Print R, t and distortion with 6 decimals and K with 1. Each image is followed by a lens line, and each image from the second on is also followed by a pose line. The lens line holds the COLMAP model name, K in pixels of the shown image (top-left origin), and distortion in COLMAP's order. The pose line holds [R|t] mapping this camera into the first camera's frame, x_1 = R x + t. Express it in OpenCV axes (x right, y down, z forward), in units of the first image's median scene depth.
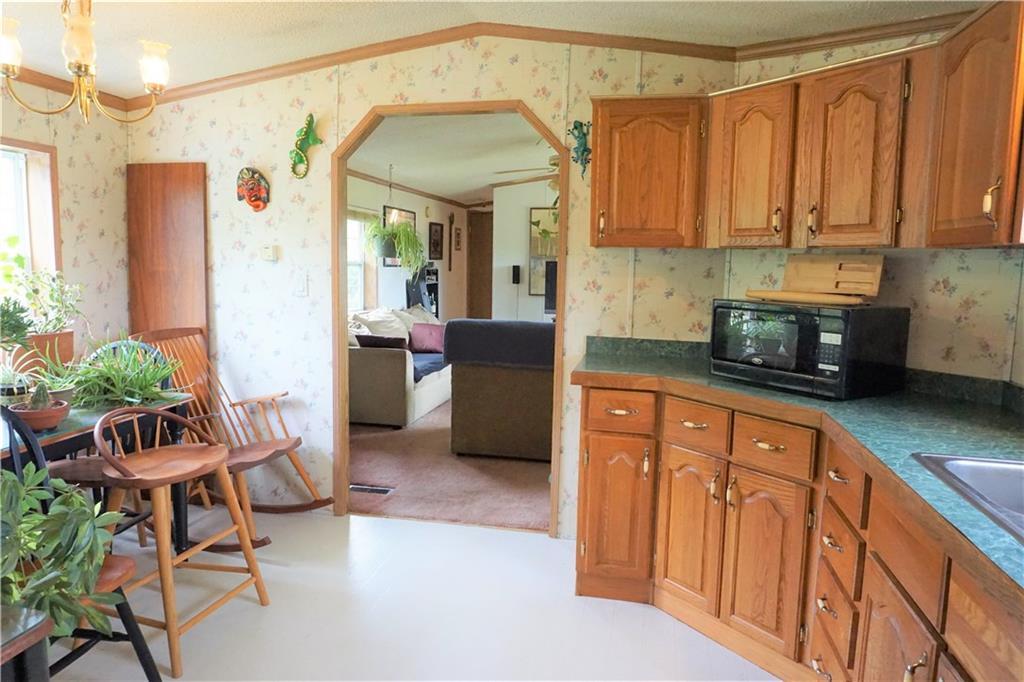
lens RADIAL K [[685.5, 0, 505.5], [0, 685.5, 336.9], [0, 0, 1]] dist [-0.052114, 0.043958]
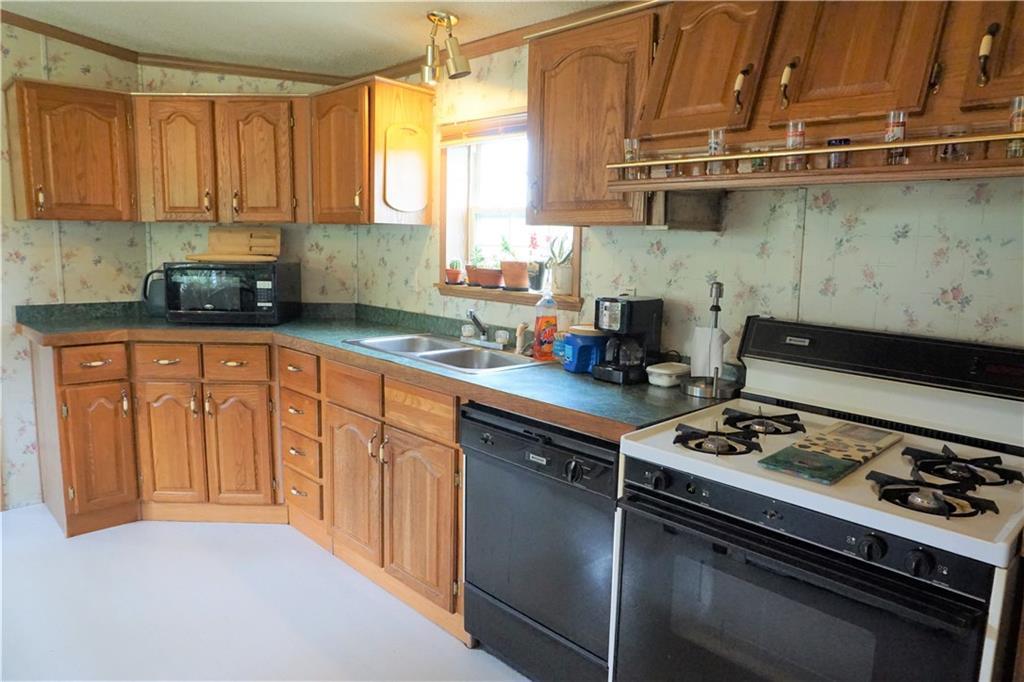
lens RADIAL K [[685.5, 0, 505.5], [0, 685.5, 336.9], [0, 0, 1]] dist [-0.052114, 0.043958]
pose [[0.565479, -0.127351, 0.814871, -0.344190], [0.088477, 0.991672, 0.093583, 0.017504], [-0.820003, 0.019178, 0.572037, -0.213324]]
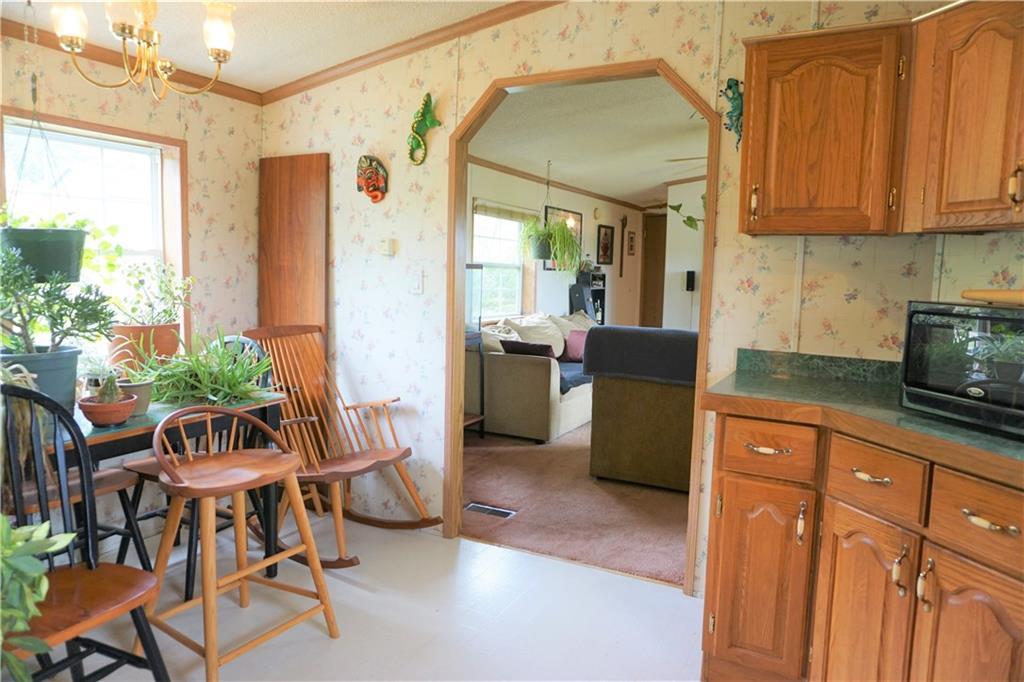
lens RADIAL K [[685.5, 0, 505.5], [0, 685.5, 336.9], [0, 0, 1]] dist [-0.052114, 0.043958]
pose [[0.962007, 0.031885, -0.271158, 0.084830], [-0.035845, 0.999311, -0.009664, 0.003185], [0.270663, 0.019017, 0.962486, 0.190731]]
